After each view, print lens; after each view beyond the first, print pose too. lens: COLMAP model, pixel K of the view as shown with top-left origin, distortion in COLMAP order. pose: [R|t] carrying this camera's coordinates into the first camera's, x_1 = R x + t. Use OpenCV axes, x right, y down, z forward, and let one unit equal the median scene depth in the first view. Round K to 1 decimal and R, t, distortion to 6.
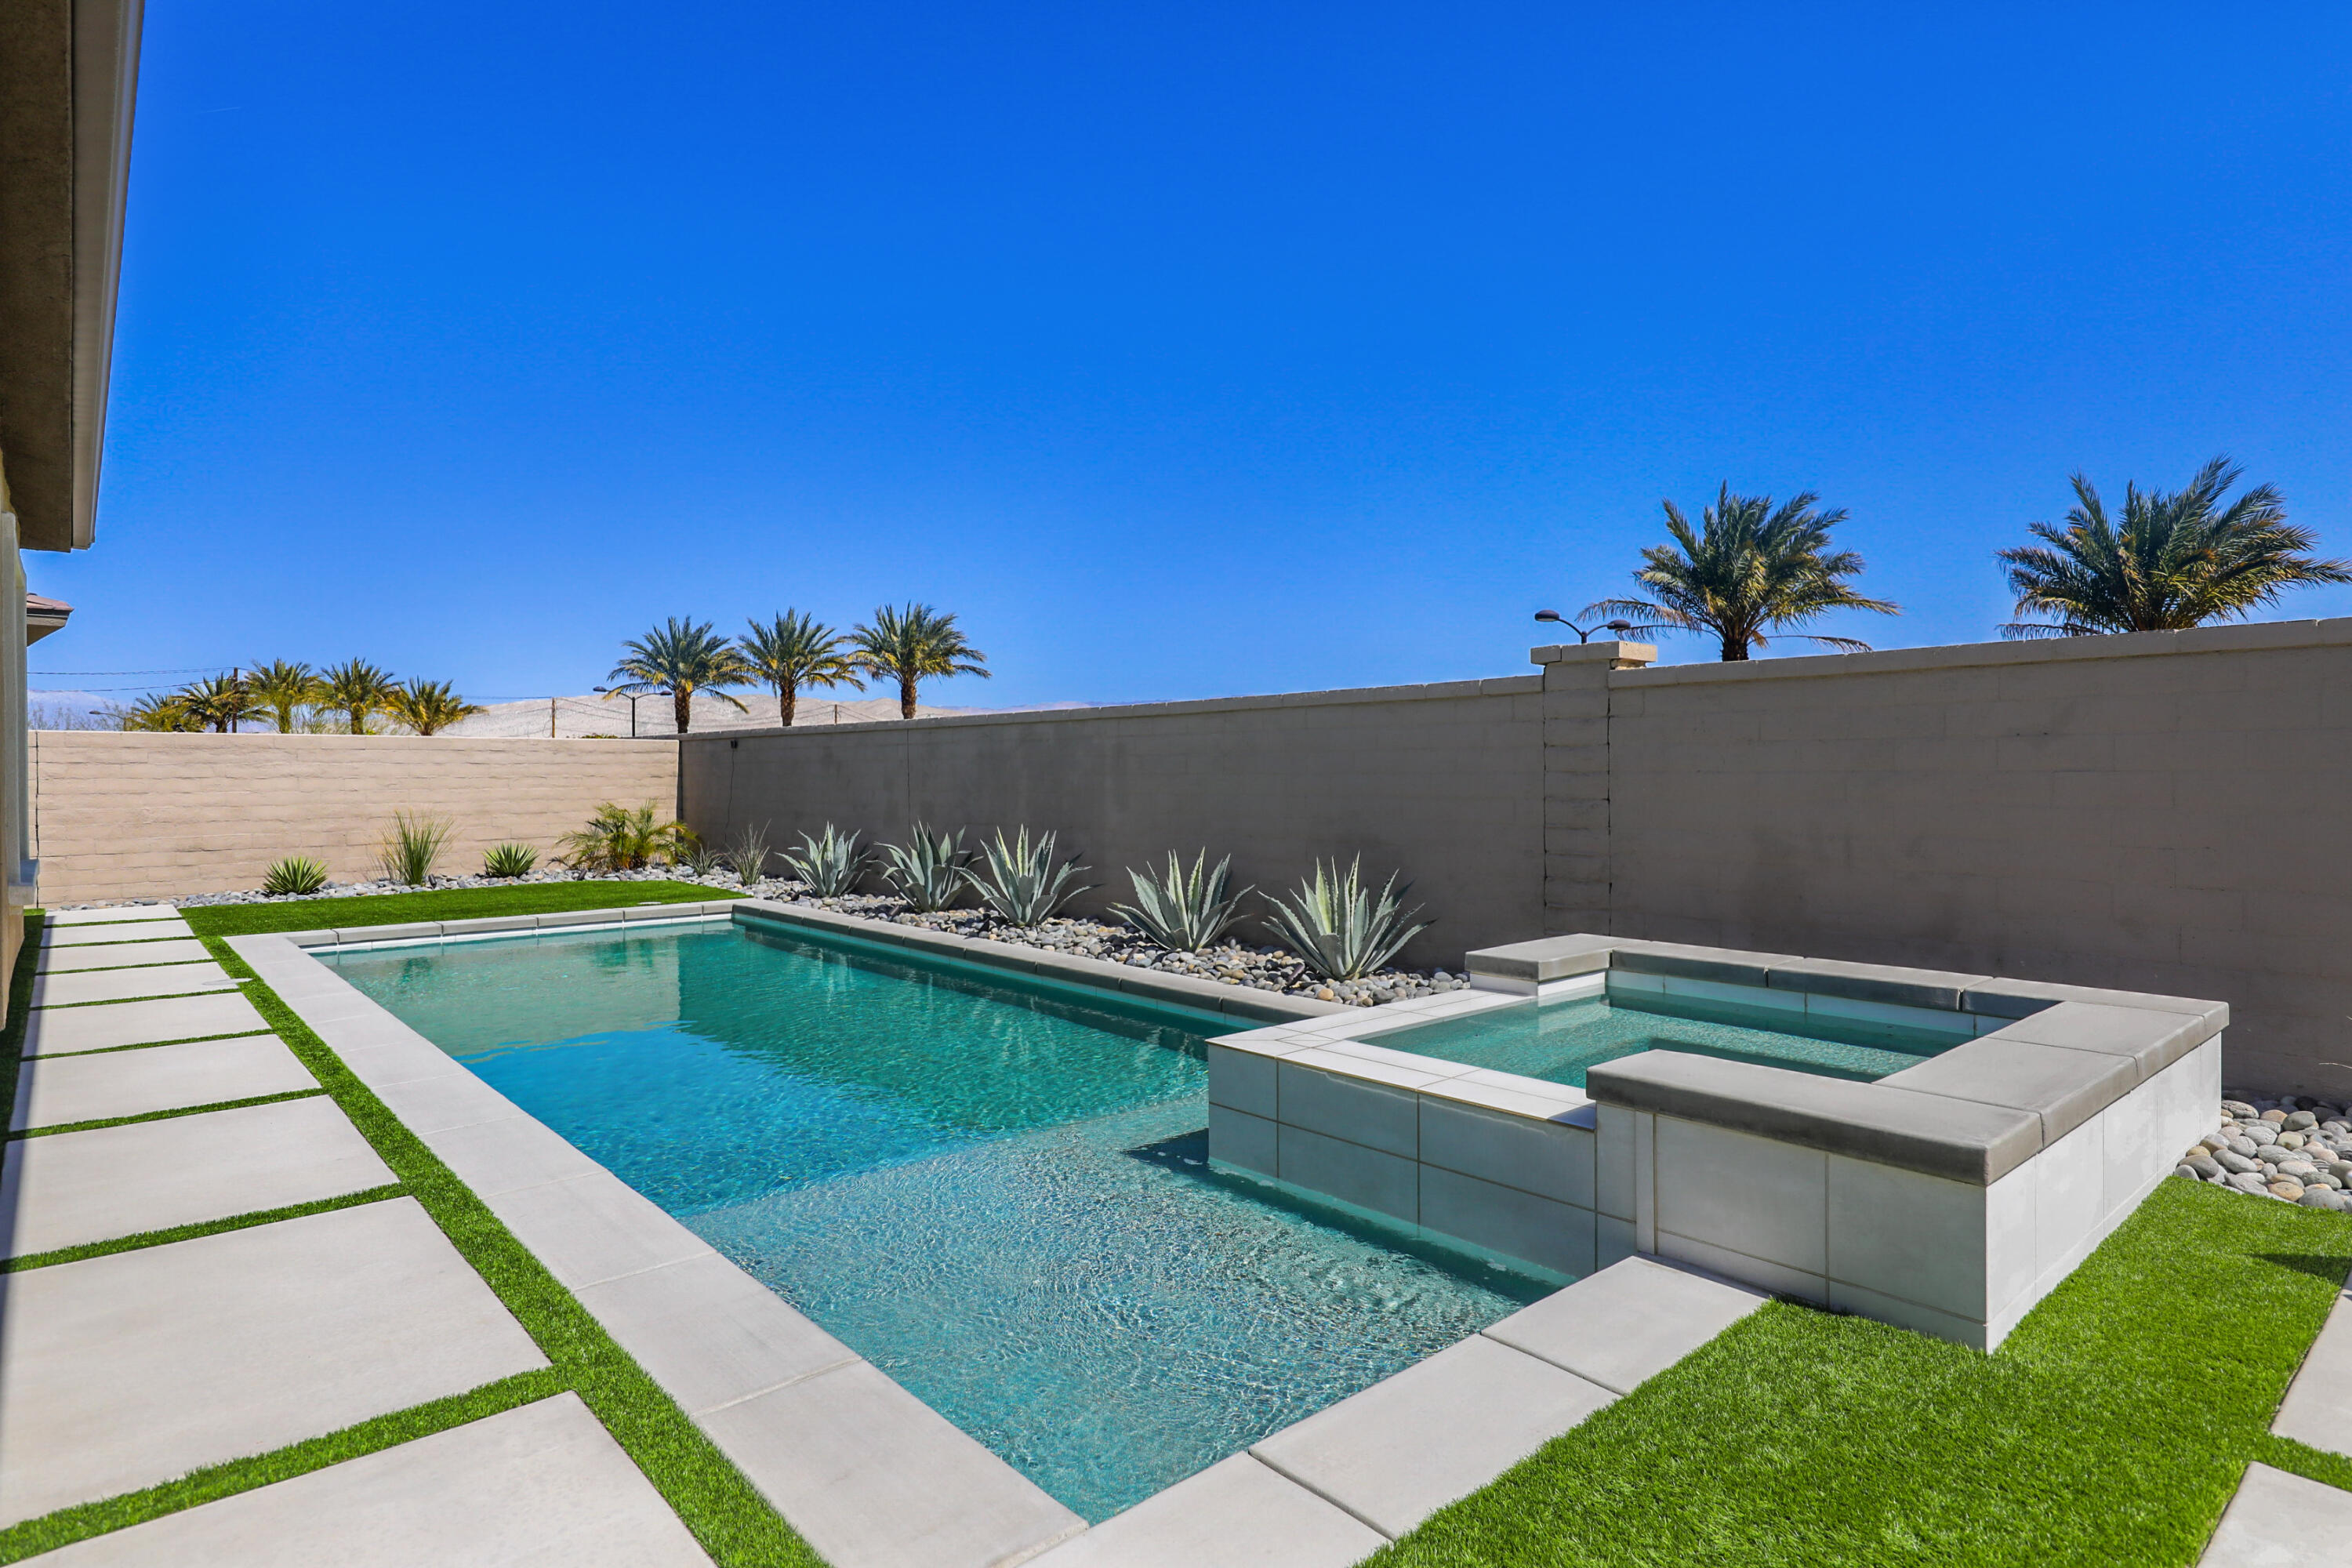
lens RADIAL K [[1257.8, 0, 1175.4], [0, 1257.8, 777.3], [0, 0, 1]] dist [0.005979, -0.000836]
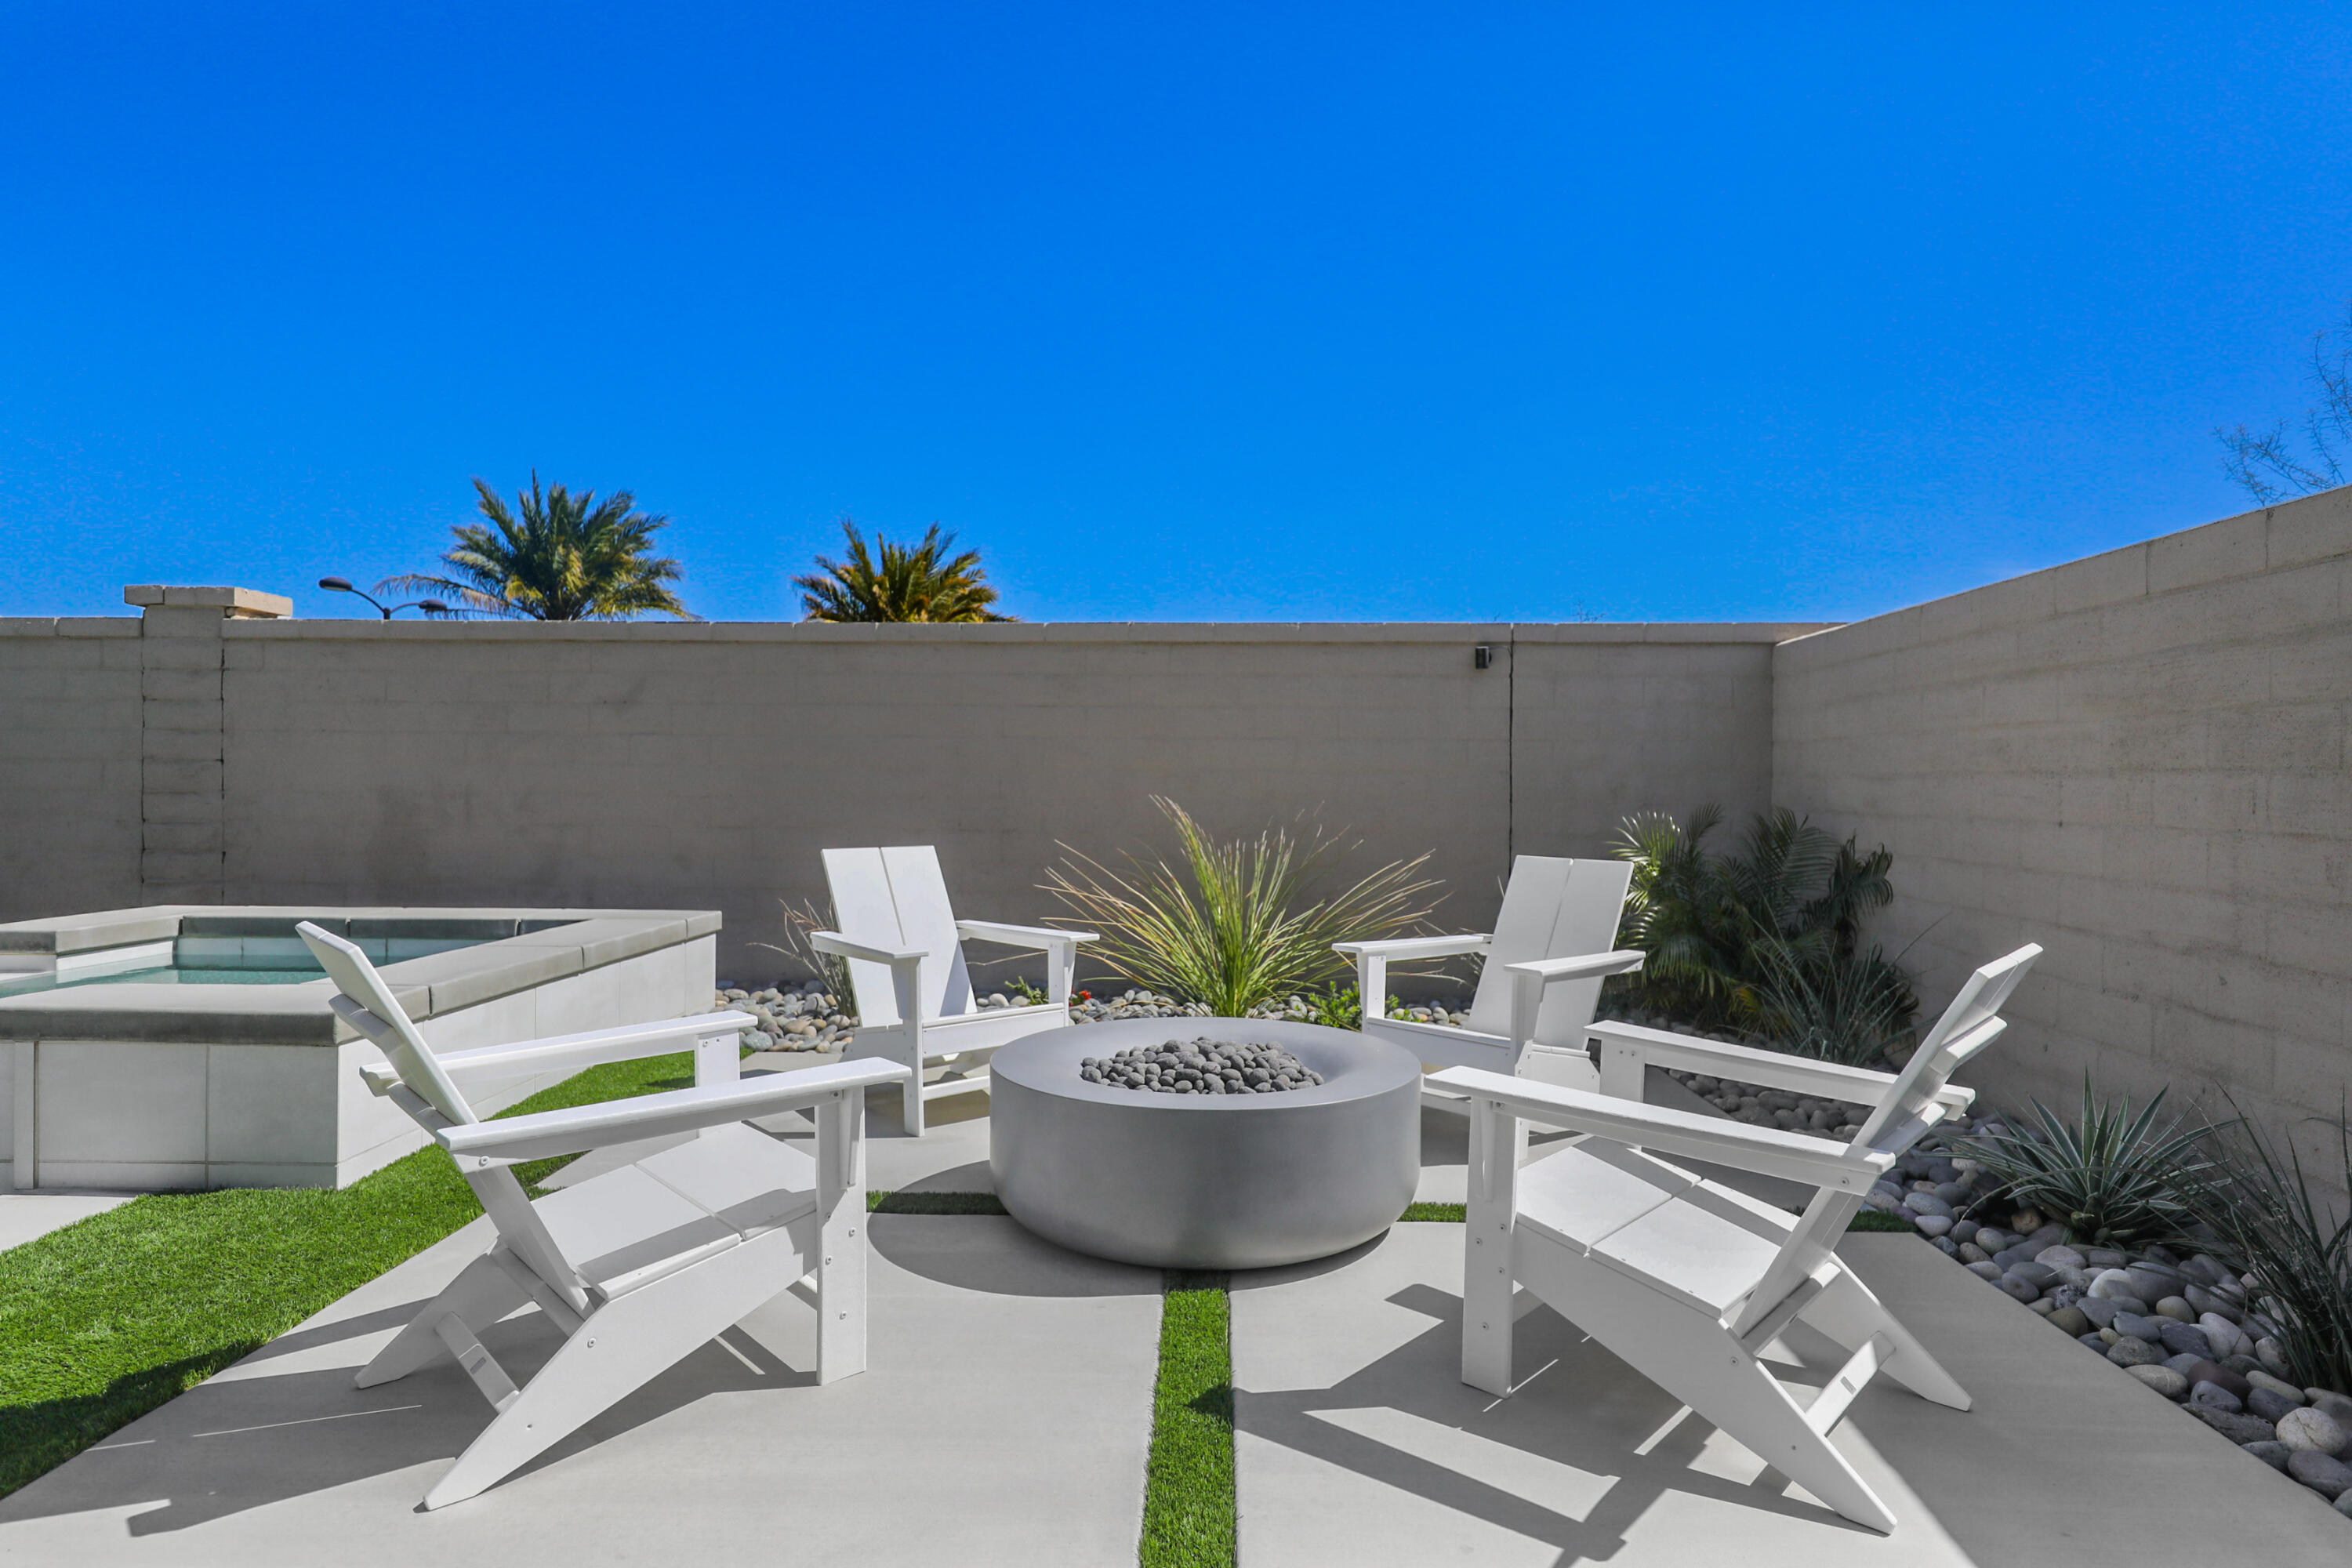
lens RADIAL K [[1287.3, 0, 1177.9], [0, 1287.3, 783.1], [0, 0, 1]] dist [0.005452, 0.002005]
pose [[0.660667, 0.007525, 0.750642, 0.036968], [-0.009309, 0.999955, -0.001831, 0.010995], [-0.750622, -0.005778, 0.660707, -0.052519]]
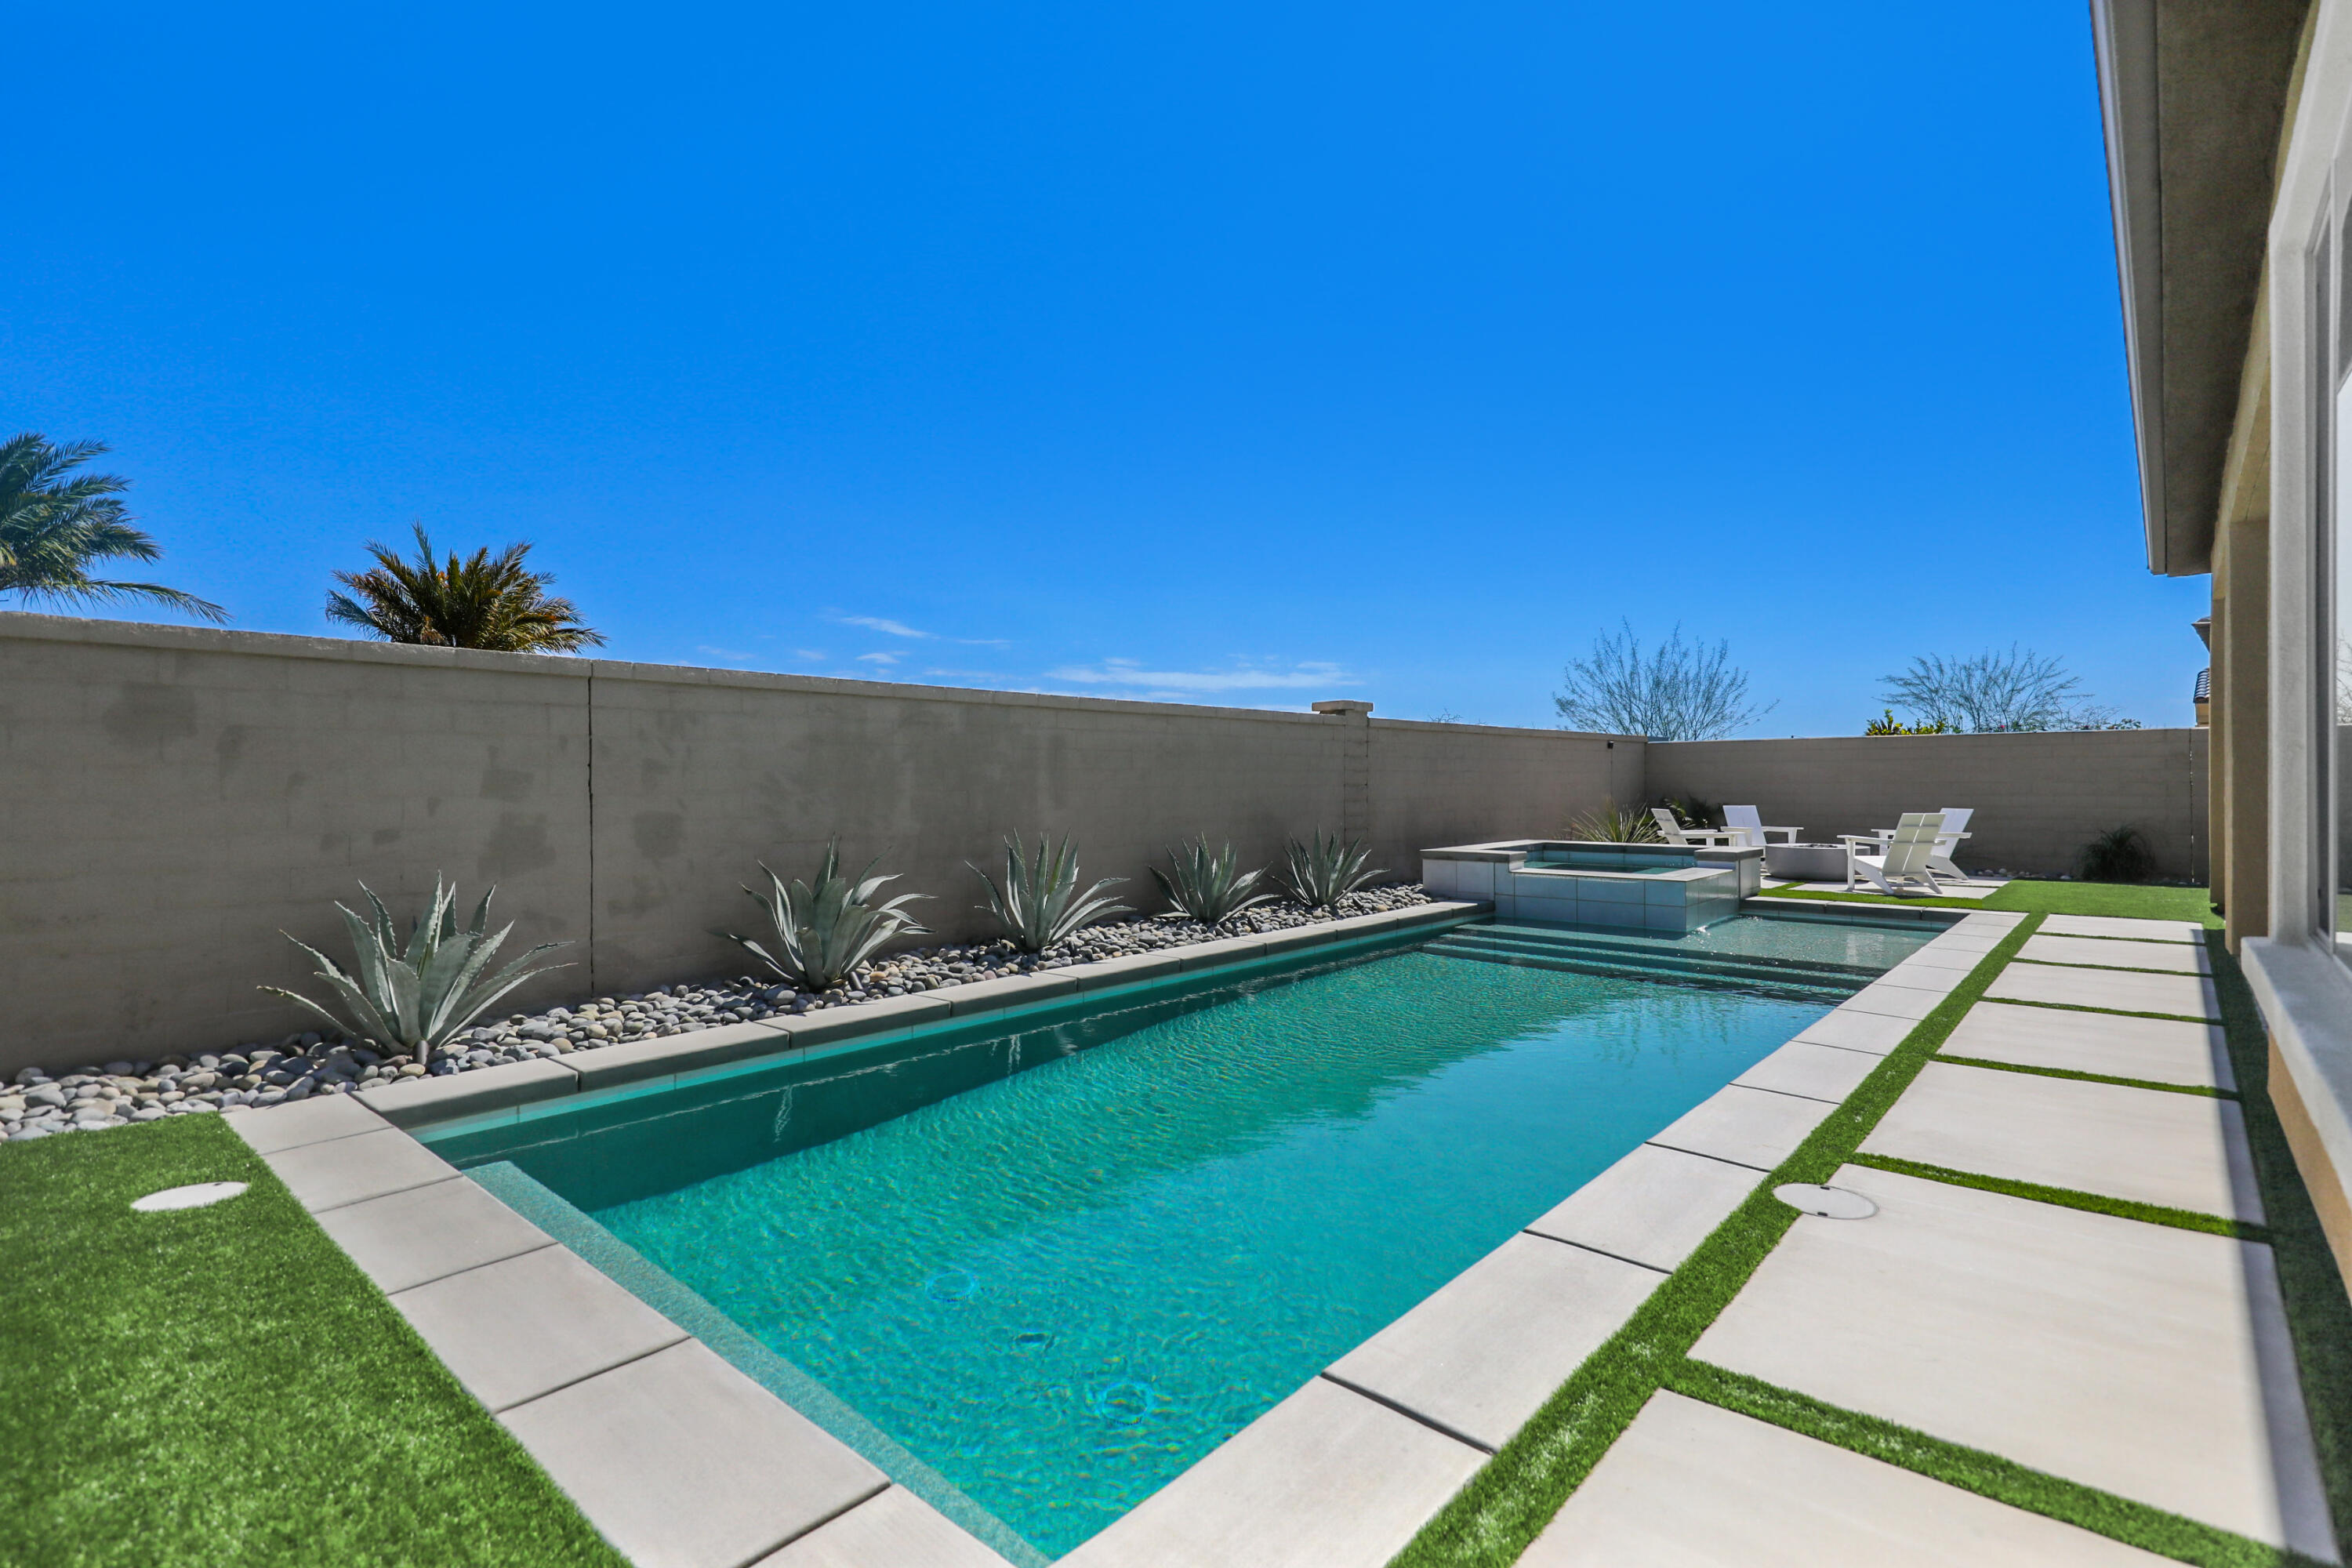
lens RADIAL K [[1107.7, 0, 1181.4], [0, 1107.7, 782.9], [0, 0, 1]] dist [0.004134, 0.000350]
pose [[-0.129183, -0.007301, 0.991594, -0.813651], [-0.002235, 0.999973, 0.007071, 0.001727], [-0.991618, -0.001303, -0.129196, 0.934410]]
